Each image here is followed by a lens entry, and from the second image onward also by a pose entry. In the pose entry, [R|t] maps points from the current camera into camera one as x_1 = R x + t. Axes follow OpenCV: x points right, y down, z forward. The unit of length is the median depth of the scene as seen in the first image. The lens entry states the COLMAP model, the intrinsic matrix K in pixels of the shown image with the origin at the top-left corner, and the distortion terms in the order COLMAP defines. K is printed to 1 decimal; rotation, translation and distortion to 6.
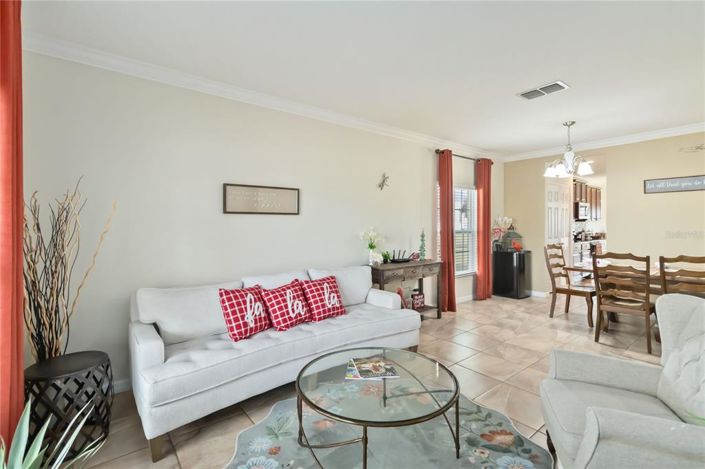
lens RADIAL K [[326.4, 0, 349.2], [0, 326.4, 226.9], [0, 0, 1]] dist [0.001402, 0.000513]
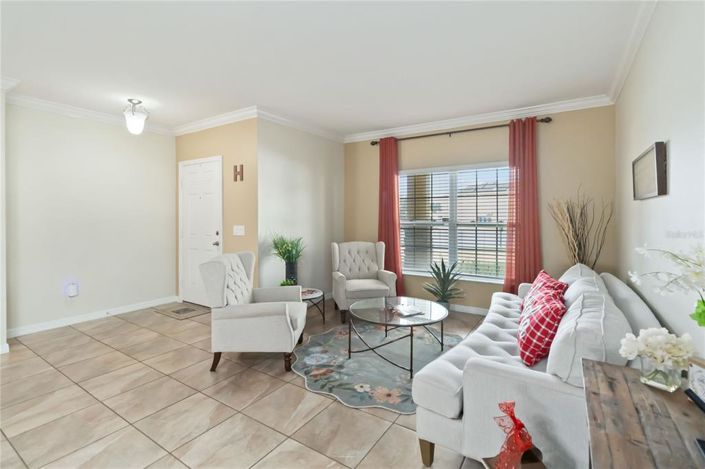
lens RADIAL K [[329.2, 0, 354.1], [0, 329.2, 215.0], [0, 0, 1]] dist [0.000806, 0.000291]
pose [[-0.948198, 0.005415, -0.317633, 0.347160], [0.004304, 0.999982, 0.004199, -0.008698], [0.317650, 0.002615, -0.948204, 1.060068]]
